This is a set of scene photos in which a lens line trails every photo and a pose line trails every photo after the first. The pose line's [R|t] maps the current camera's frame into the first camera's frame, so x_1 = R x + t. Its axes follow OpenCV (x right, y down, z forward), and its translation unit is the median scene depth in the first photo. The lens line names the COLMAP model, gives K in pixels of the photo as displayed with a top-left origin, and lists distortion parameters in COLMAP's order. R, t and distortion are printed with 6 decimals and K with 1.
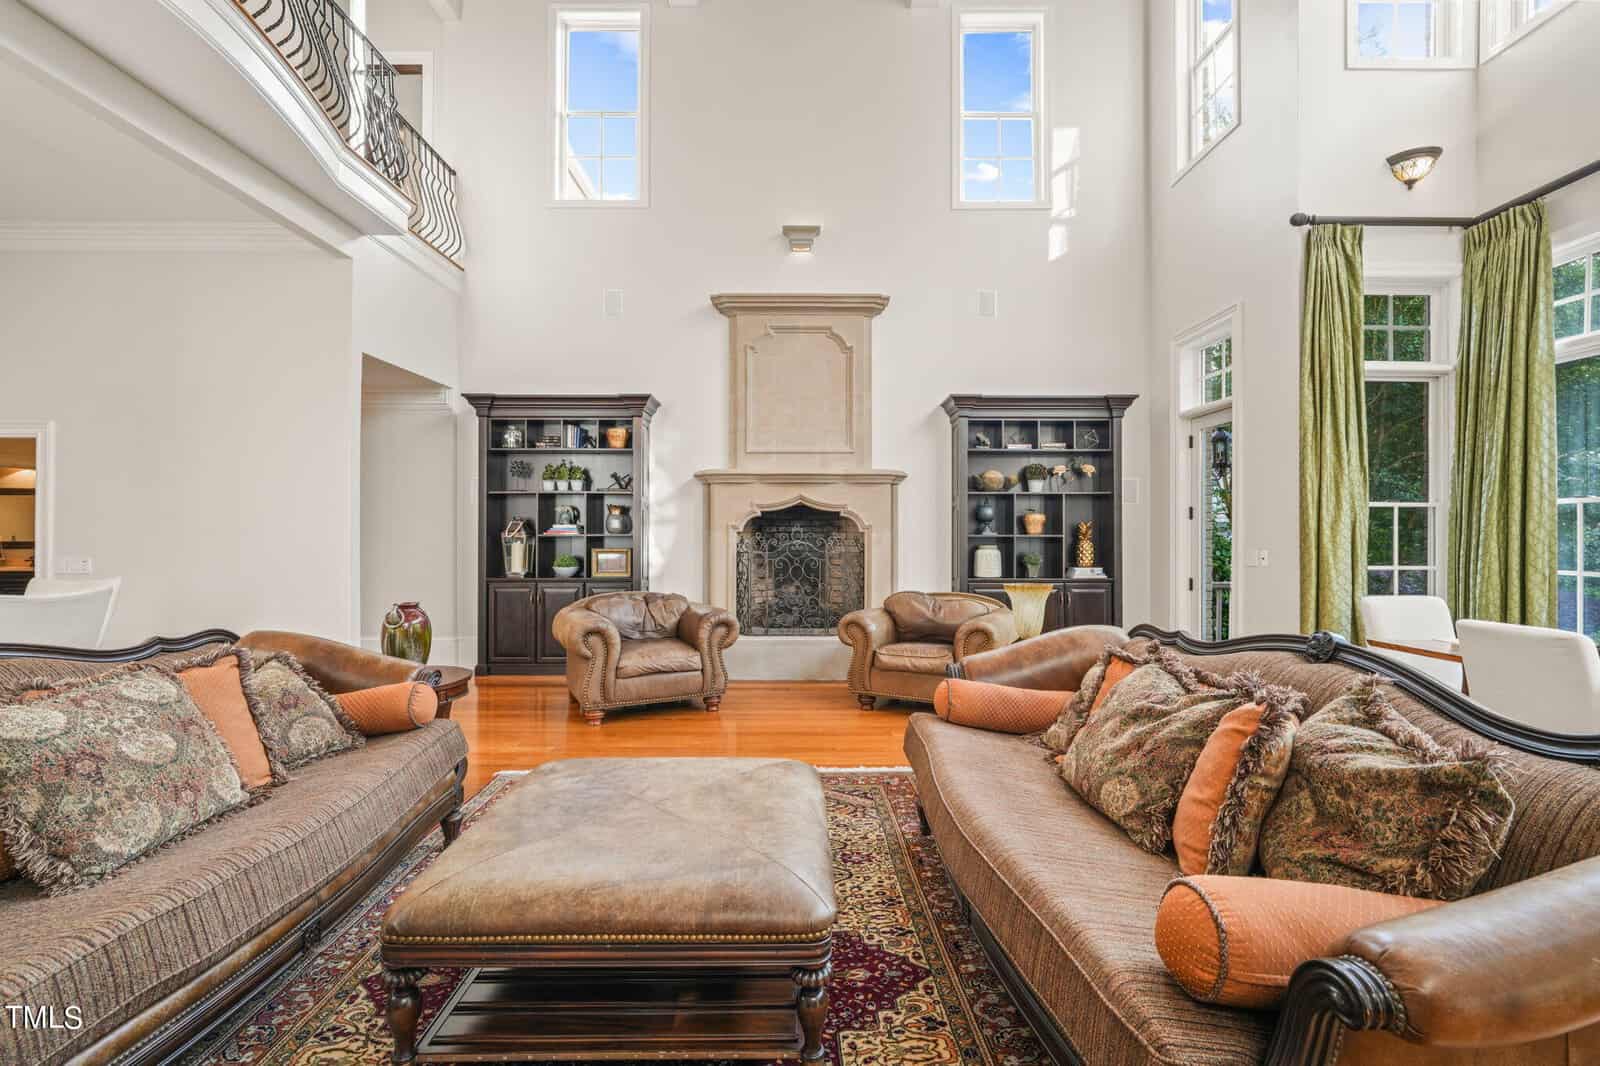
lens RADIAL K [[694.3, 0, 800.9], [0, 694.3, 526.4], [0, 0, 1]] dist [0.000182, 0.001717]
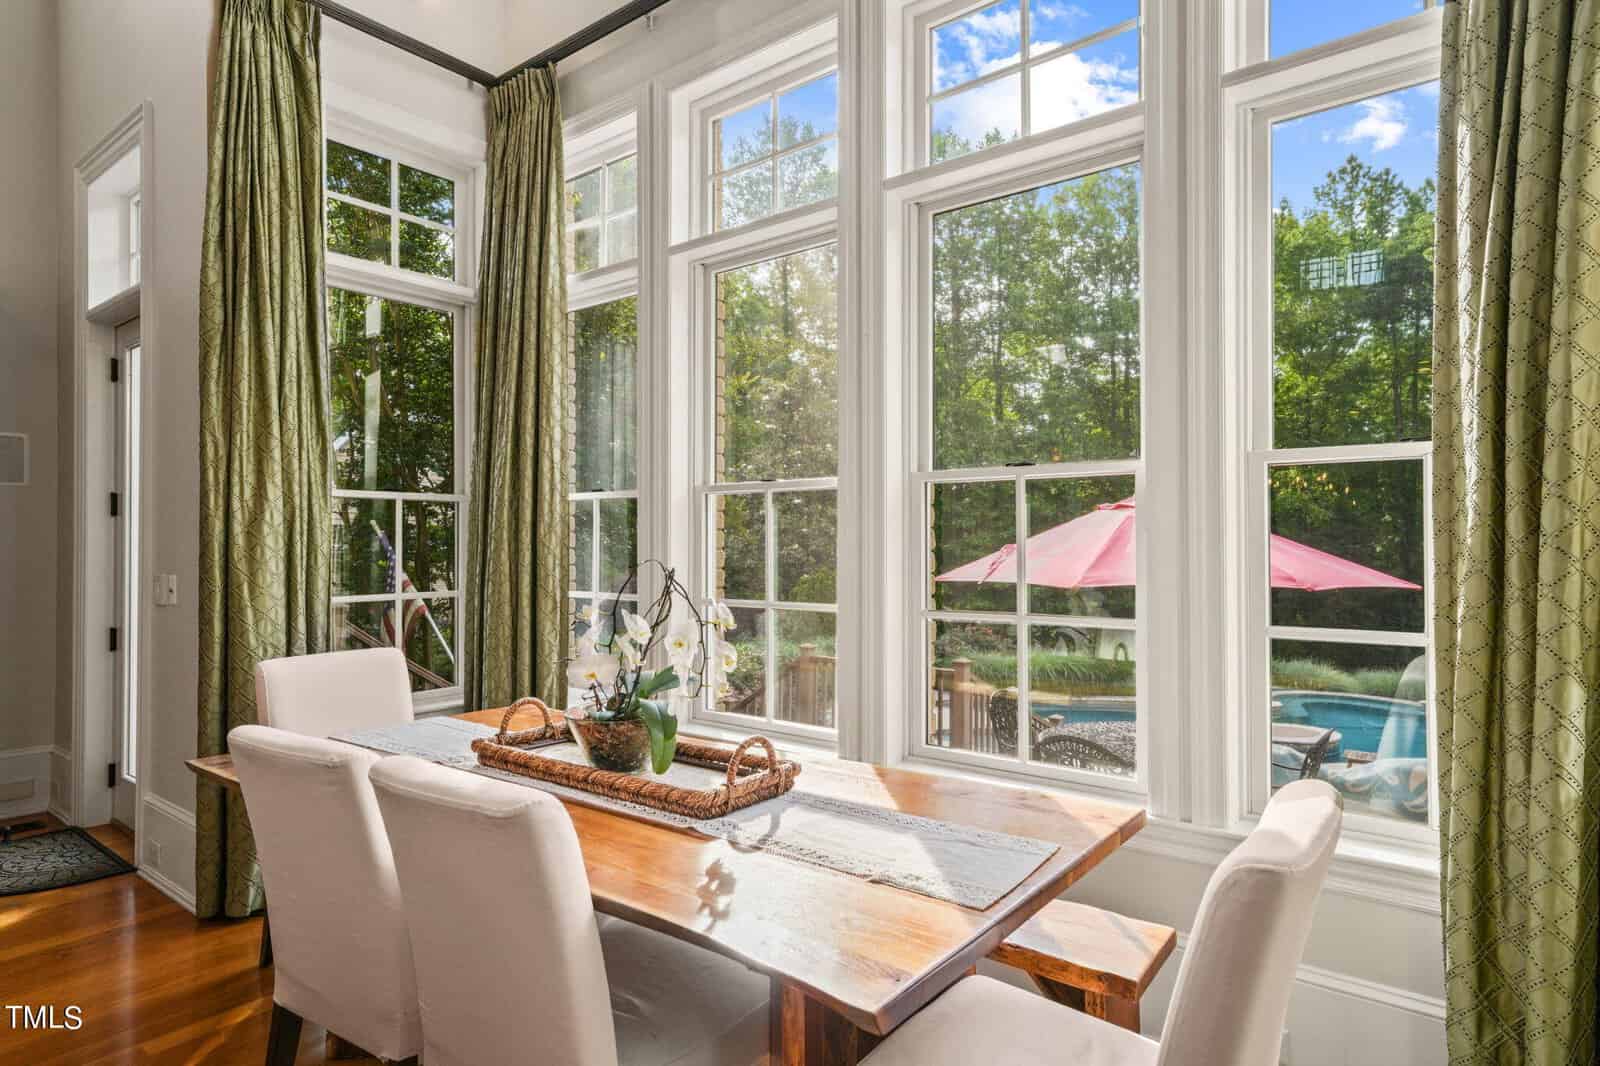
lens RADIAL K [[898.9, 0, 796.8], [0, 898.9, 531.3], [0, 0, 1]] dist [0.003711, 0.000926]
pose [[0.638367, 0.000849, 0.769732, 0.347557], [-0.003065, 0.999994, 0.001439, -0.001038], [-0.769726, -0.003278, 0.638366, 0.153539]]
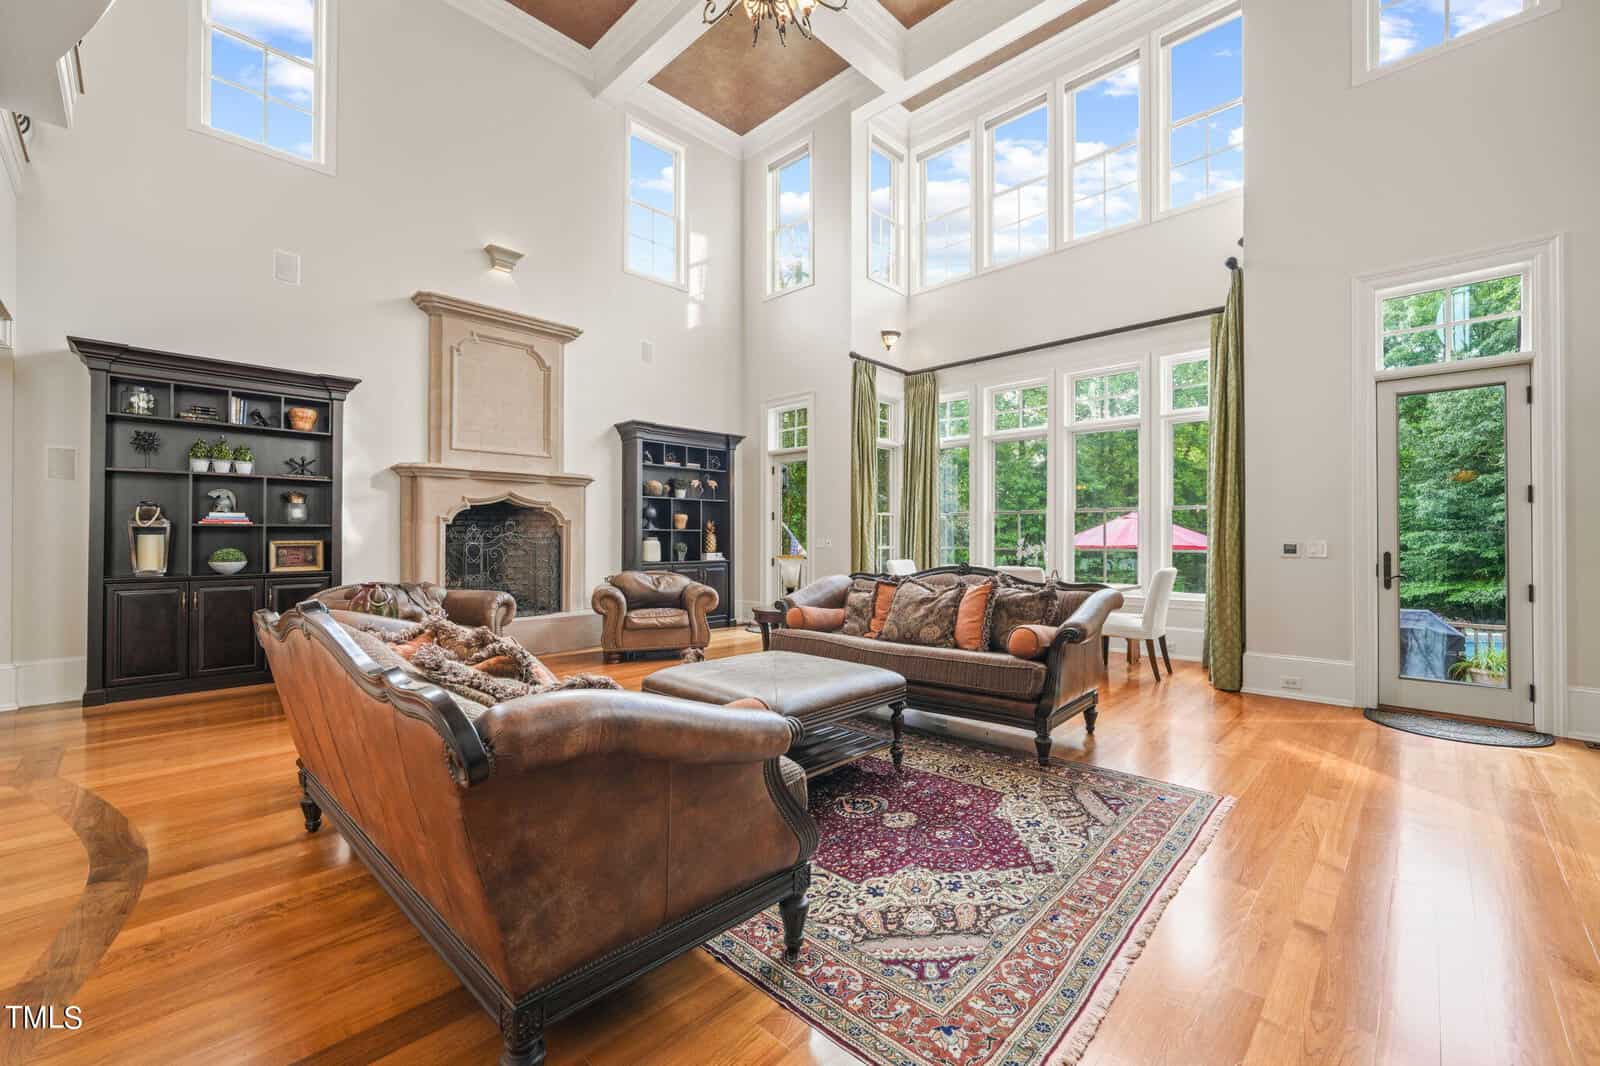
lens RADIAL K [[656.7, 0, 801.1], [0, 656.7, 530.7], [0, 0, 1]] dist [-0.000013, 0.000510]
pose [[0.699924, 0.007430, 0.714179, -0.434921], [-0.008579, 0.999961, -0.001995, 0.015234], [-0.714166, -0.004730, 0.699960, -0.074123]]
